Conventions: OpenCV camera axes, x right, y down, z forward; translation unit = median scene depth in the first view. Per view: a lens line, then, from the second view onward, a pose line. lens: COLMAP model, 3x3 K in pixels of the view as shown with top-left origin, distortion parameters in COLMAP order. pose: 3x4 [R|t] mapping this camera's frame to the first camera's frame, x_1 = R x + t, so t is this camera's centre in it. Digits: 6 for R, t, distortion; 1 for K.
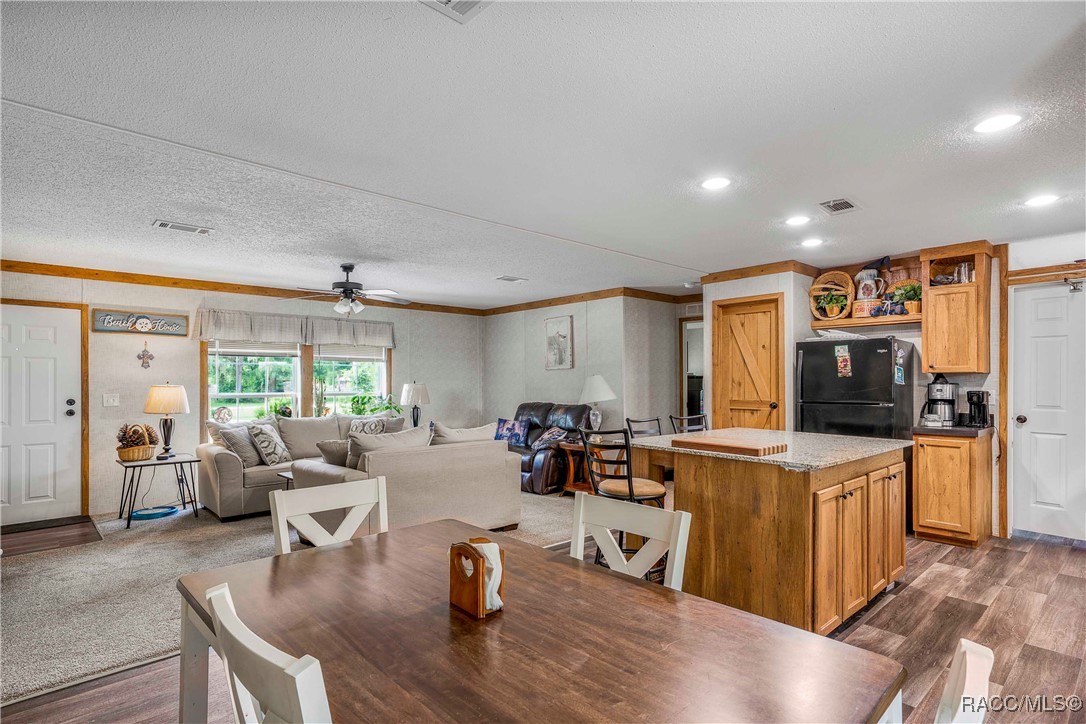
lens RADIAL K [[577.3, 0, 545.6], [0, 577.3, 377.1], [0, 0, 1]] dist [-0.020218, 0.004311]
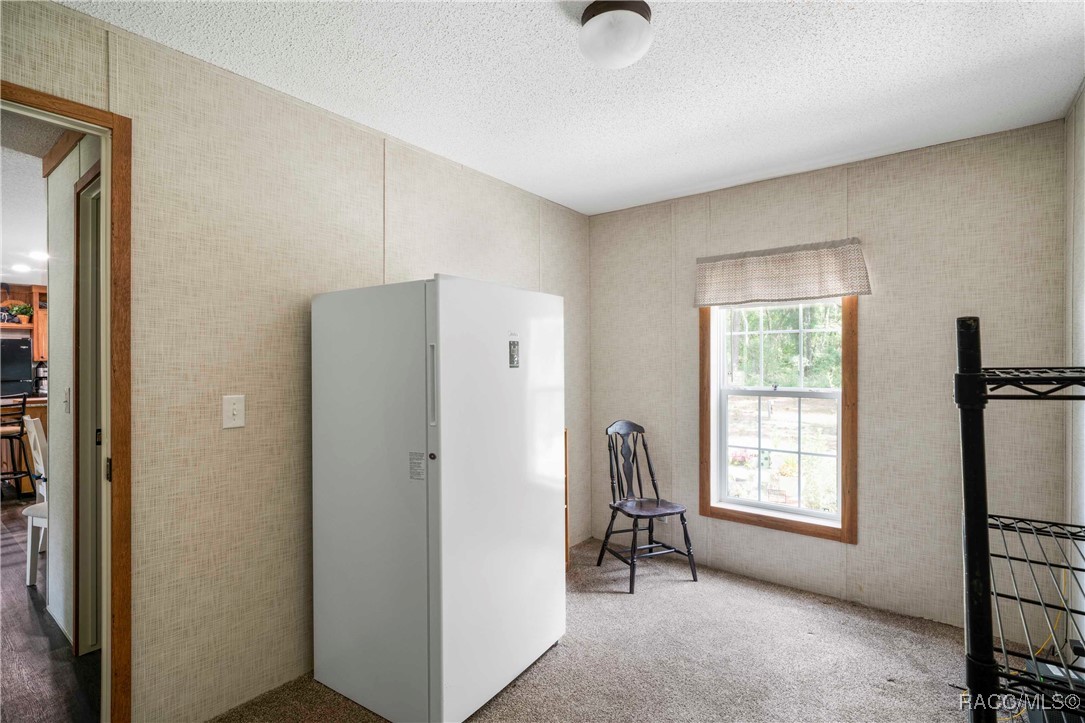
lens RADIAL K [[556.0, 0, 544.6], [0, 556.0, 364.1], [0, 0, 1]] dist [-0.013916, 0.004961]
pose [[-0.127566, 0.000354, 0.991830, -1.044721], [-0.004607, 0.999989, -0.000949, -0.003784], [-0.991819, -0.004690, -0.127563, -0.224759]]
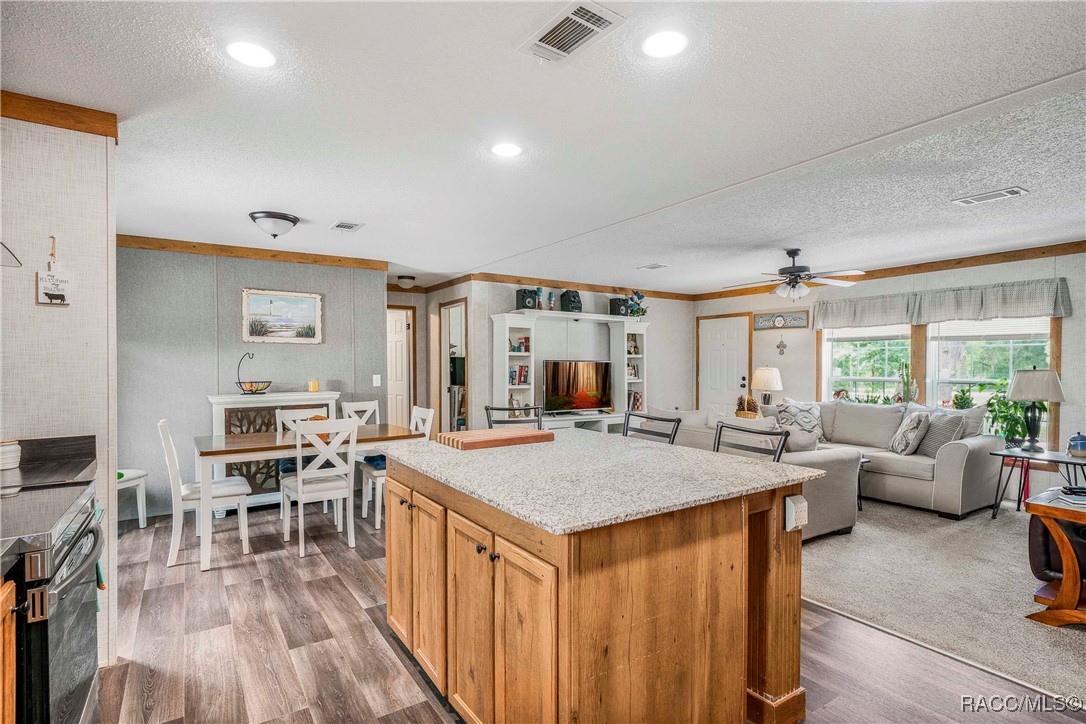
lens RADIAL K [[556.5, 0, 541.6], [0, 556.5, 361.6], [0, 0, 1]] dist [-0.013916, 0.004961]
pose [[-0.173576, -0.002975, -0.984816, 0.724879], [0.006127, 0.999973, -0.004101, 0.001470], [0.984801, -0.006746, -0.173553, 0.773486]]
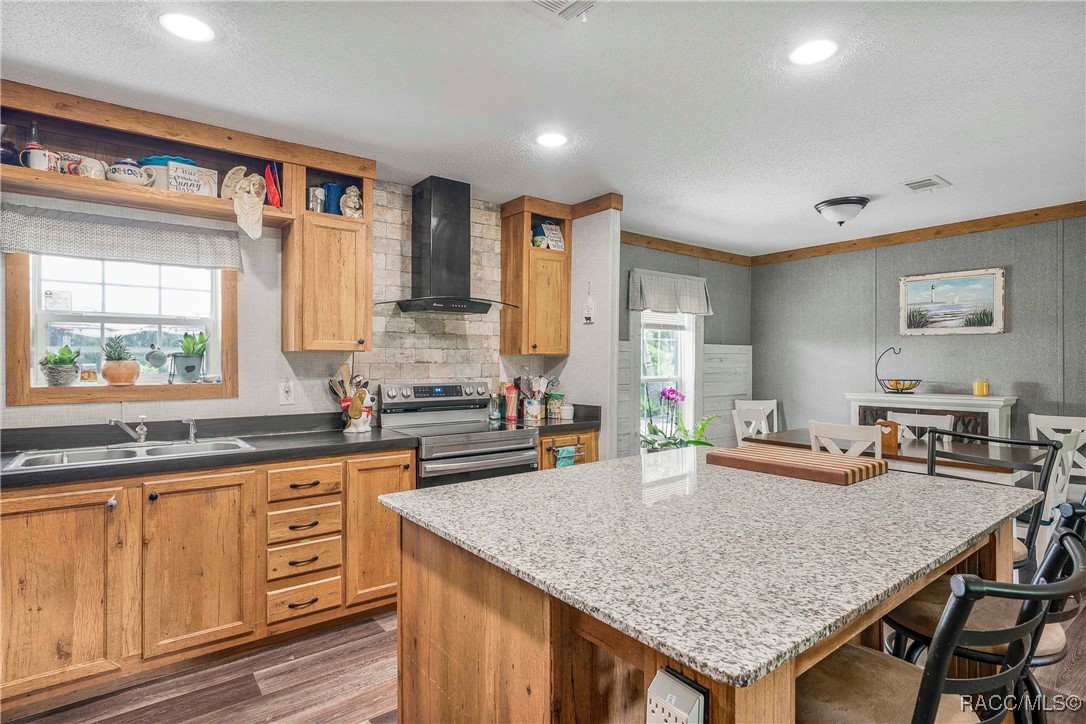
lens RADIAL K [[556.5, 0, 534.5], [0, 556.5, 358.6], [0, 0, 1]] dist [-0.013916, 0.004961]
pose [[-0.994376, 0.001915, 0.105889, 0.332747], [0.001132, 0.999972, -0.007457, 0.002739], [-0.105900, -0.007295, -0.994350, 1.047099]]
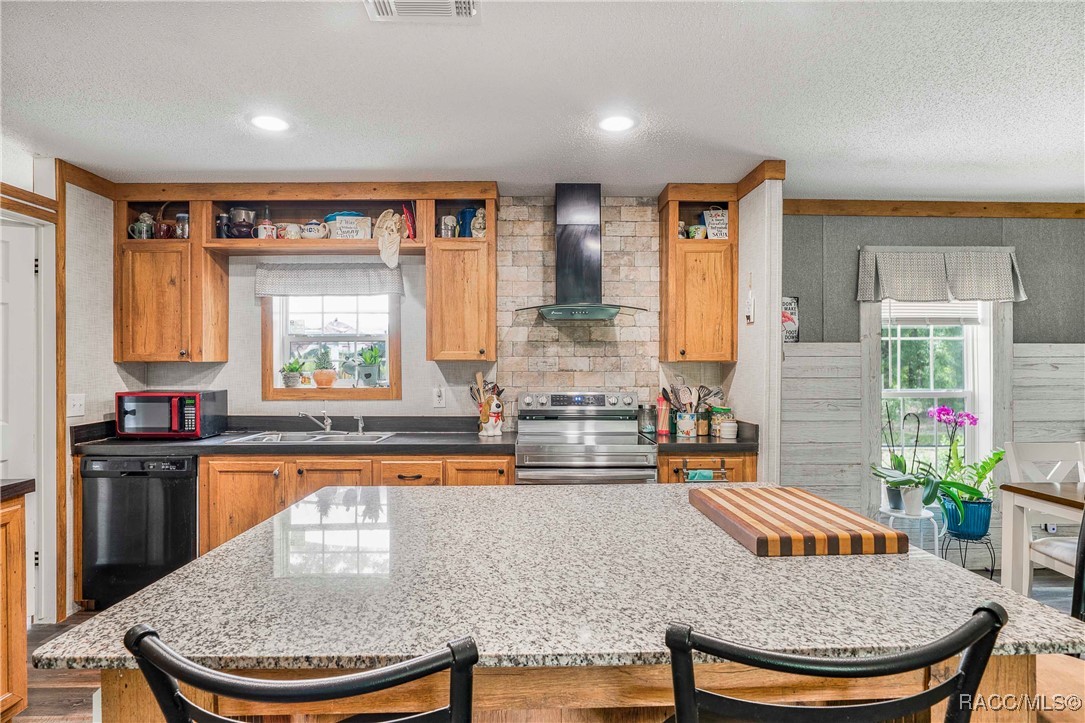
lens RADIAL K [[576.8, 0, 531.0], [0, 576.8, 364.2], [0, 0, 1]] dist [-0.020218, 0.004311]
pose [[-0.736988, 0.006881, 0.675871, 0.087801], [0.001337, 0.999961, -0.008723, 0.000346], [-0.675904, -0.005525, -0.736969, 0.928522]]
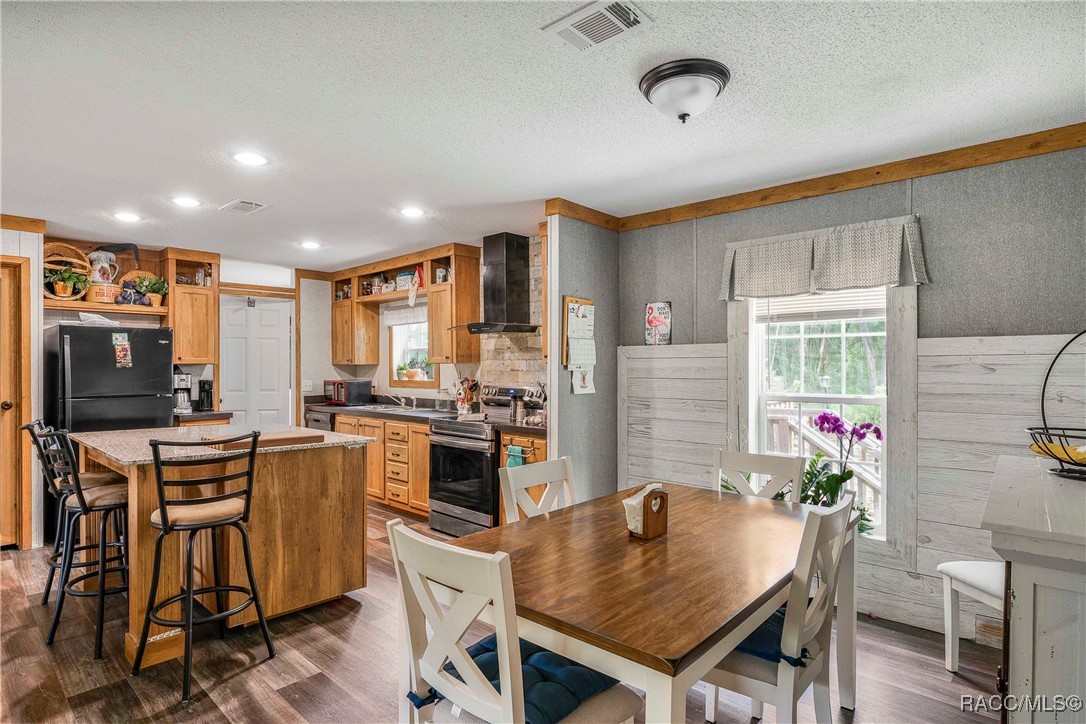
lens RADIAL K [[556.5, 0, 531.7], [0, 556.5, 369.5], [0, 0, 1]] dist [-0.013916, 0.004961]
pose [[-0.071439, 0.000039, 0.997445, -0.401239], [-0.003613, 0.999993, -0.000298, 0.000870], [-0.997438, -0.003625, -0.071438, 0.396281]]
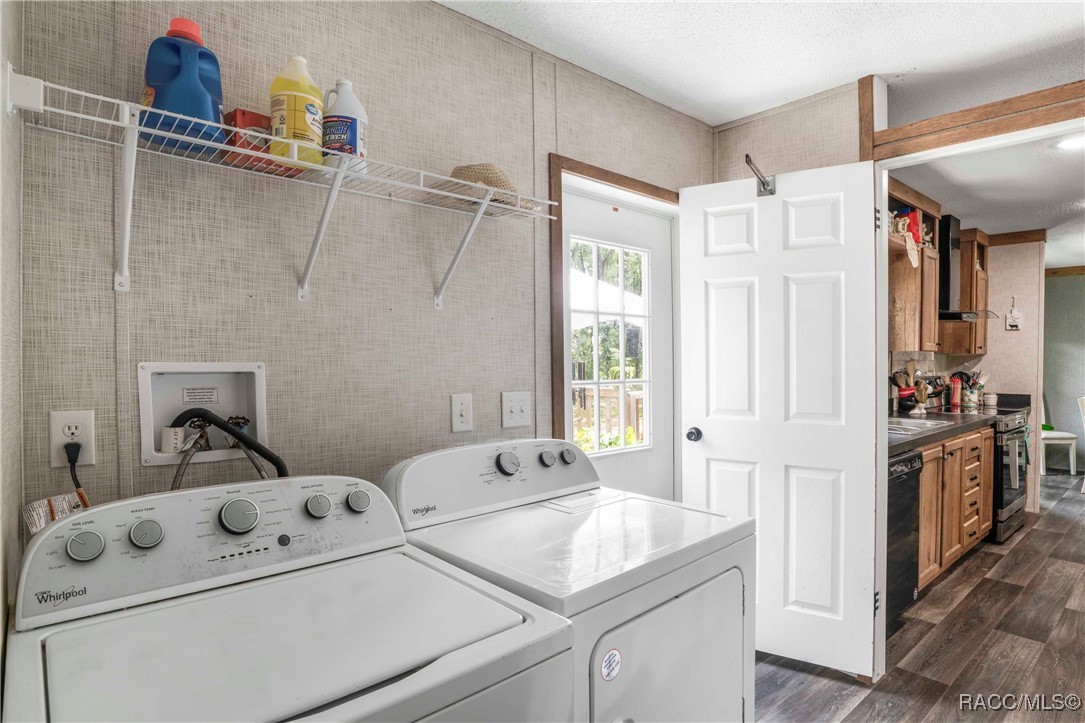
lens RADIAL K [[593.7, 0, 544.2], [0, 593.7, 364.4], [0, 0, 1]] dist [-0.023567, -0.000908]
pose [[-0.999691, -0.009589, 0.022954, 1.123182], [-0.009288, 0.999870, 0.013168, 0.002982], [-0.023077, 0.012951, -0.999650, 1.315492]]
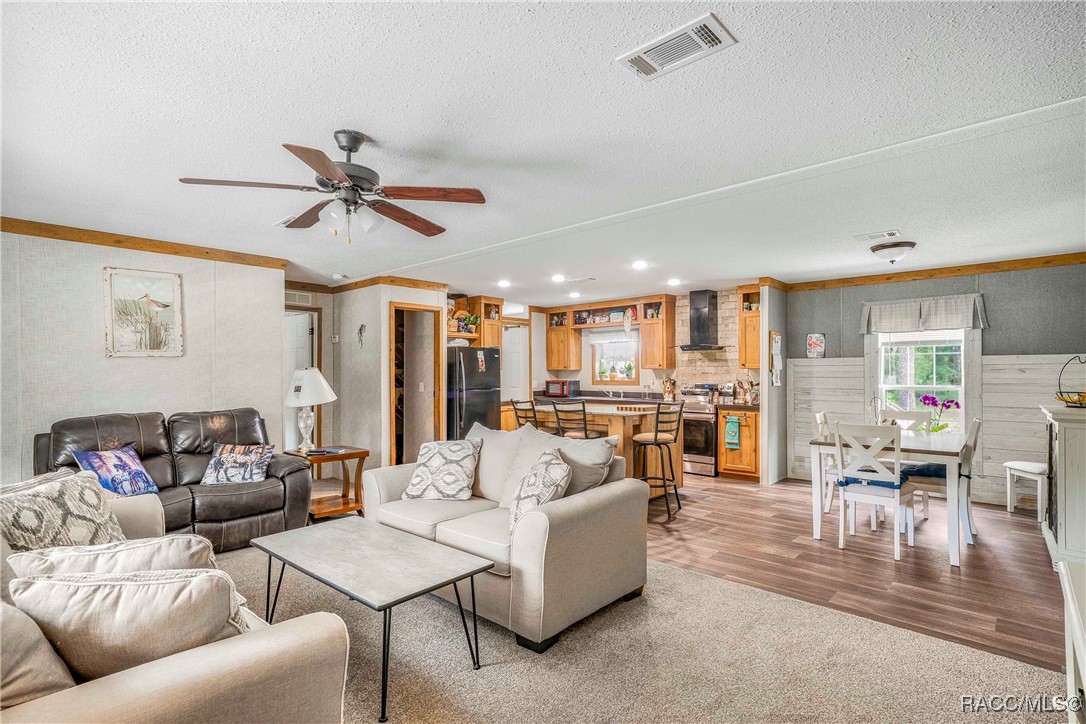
lens RADIAL K [[519.4, 0, 541.0], [0, 519.4, 370.5], [0, 0, 1]] dist [0.025931, -0.001050]
pose [[-0.085048, 0.008916, 0.996337, -0.844103], [-0.002060, 0.999956, -0.009125, 0.008852], [-0.996375, -0.002829, -0.085026, 0.931296]]
